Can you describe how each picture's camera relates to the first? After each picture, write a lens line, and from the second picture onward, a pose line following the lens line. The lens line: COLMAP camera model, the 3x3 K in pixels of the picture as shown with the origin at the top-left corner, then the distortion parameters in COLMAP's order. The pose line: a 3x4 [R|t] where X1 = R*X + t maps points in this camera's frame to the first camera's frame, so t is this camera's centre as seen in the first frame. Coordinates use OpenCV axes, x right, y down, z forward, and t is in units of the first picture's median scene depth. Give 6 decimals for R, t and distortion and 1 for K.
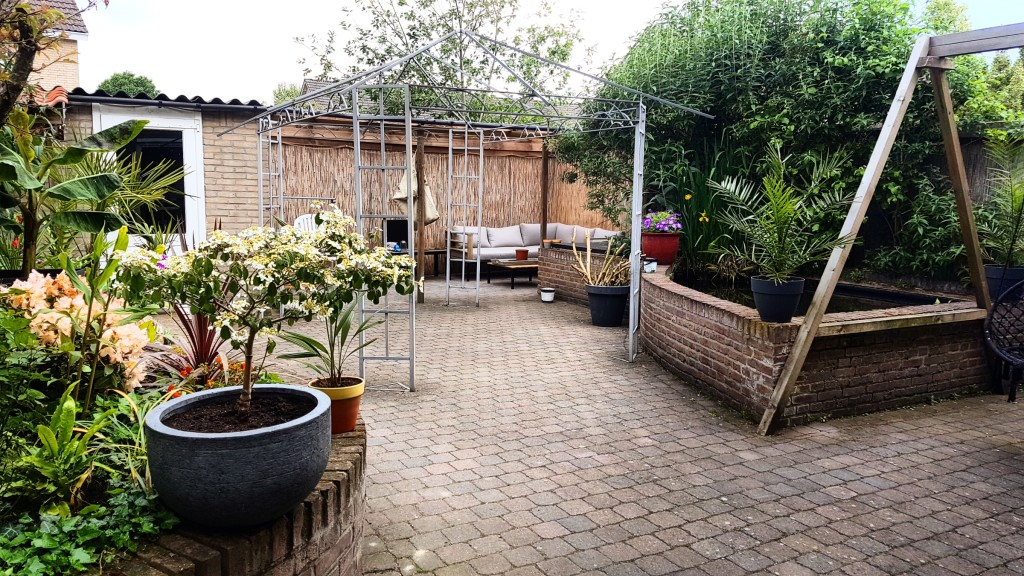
lens RADIAL K [[808.4, 0, 512.0], [0, 808.4, 288.0], [0, 0, 1]] dist [-0.003538, -0.002685]
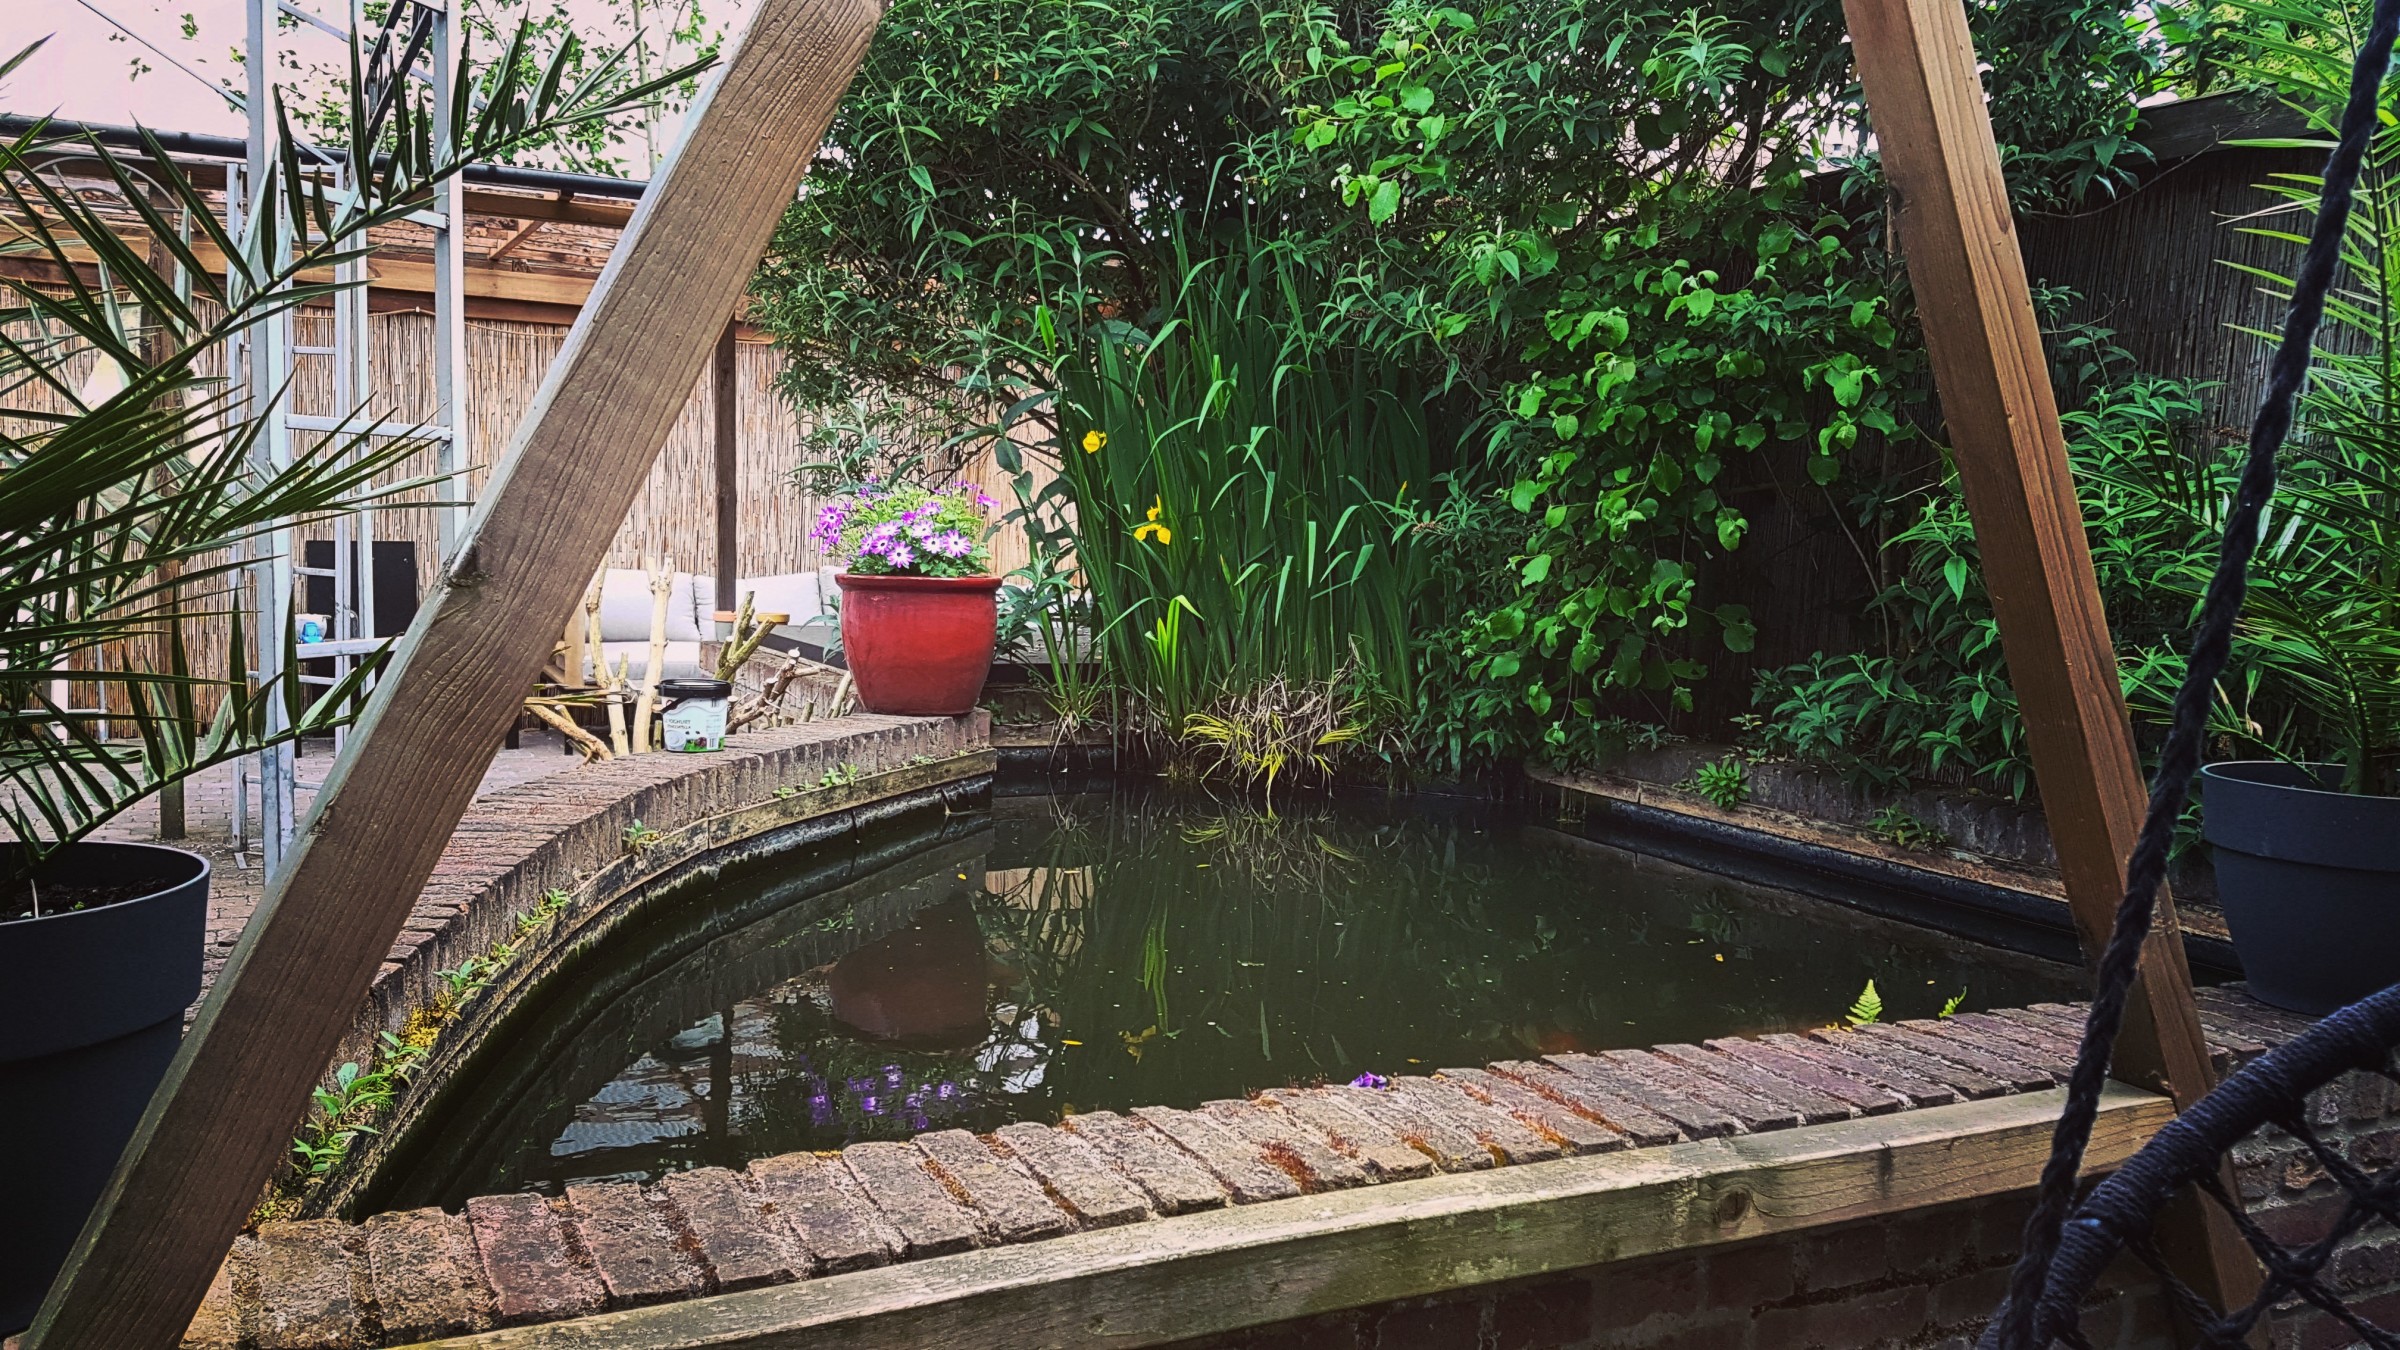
lens RADIAL K [[1894.7, 0, 1200.0], [0, 1894.7, 675.0], [0, 0, 1]] dist [-0.003538, -0.002685]
pose [[0.999051, 0.025058, -0.035613, 0.309951], [-0.026662, 0.998617, -0.045310, -0.017990], [0.034428, 0.046216, 0.998338, 0.481634]]
